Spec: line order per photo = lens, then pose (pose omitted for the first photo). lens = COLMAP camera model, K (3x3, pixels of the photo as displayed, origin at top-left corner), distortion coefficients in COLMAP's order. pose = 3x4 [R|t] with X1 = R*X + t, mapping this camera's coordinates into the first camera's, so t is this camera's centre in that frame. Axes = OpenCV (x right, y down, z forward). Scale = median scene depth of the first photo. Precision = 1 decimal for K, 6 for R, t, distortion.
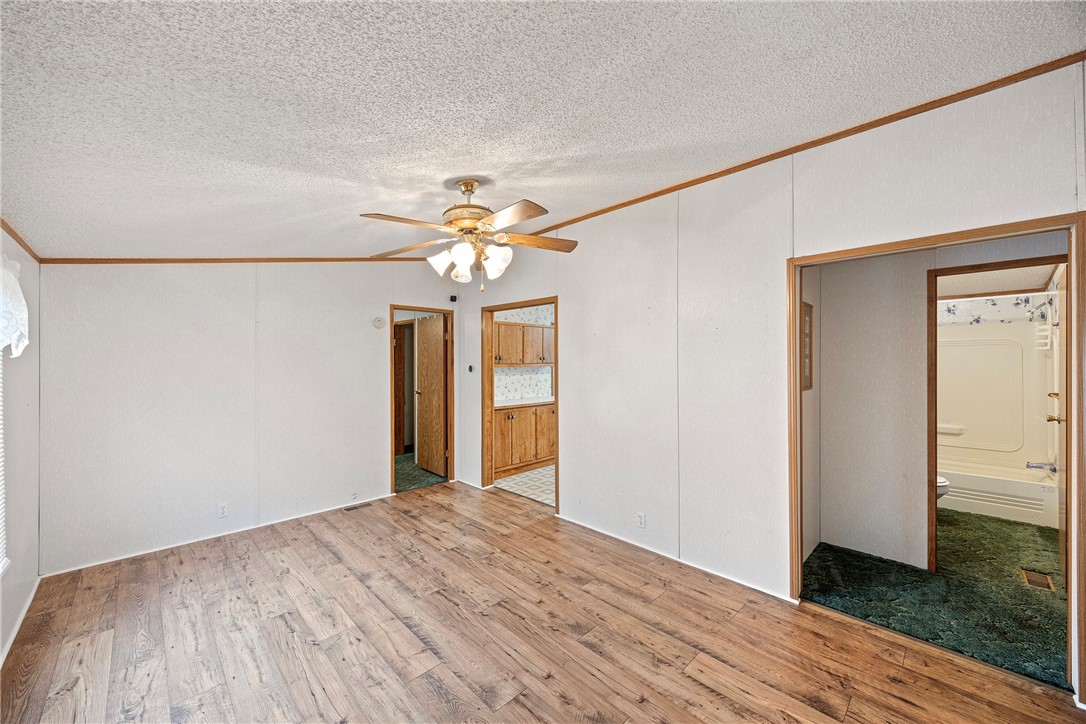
lens RADIAL K [[413.5, 0, 540.8], [0, 413.5, 355.7], [0, 0, 1]] dist [-0.013469, -0.000764]
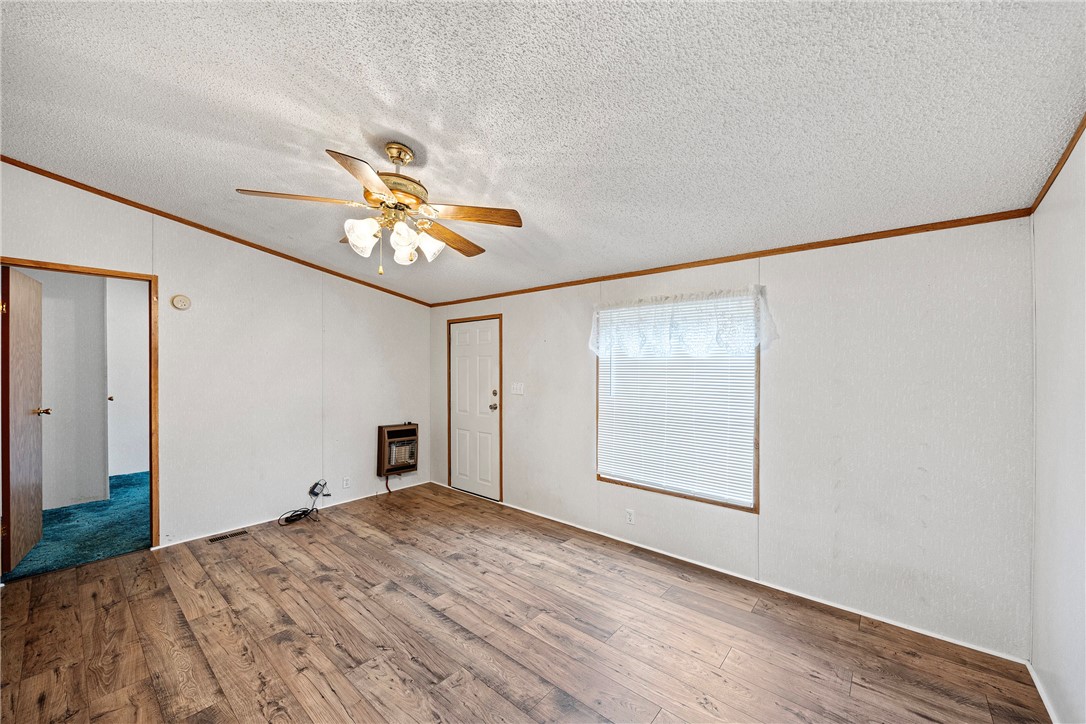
lens RADIAL K [[413.5, 0, 547.1], [0, 413.5, 370.0], [0, 0, 1]] dist [-0.013748, 0.001616]
pose [[-0.994068, 0.001872, -0.108743, -0.386887], [0.002162, 0.999994, -0.002553, 0.043183], [0.108737, -0.002773, -0.994067, 1.874357]]
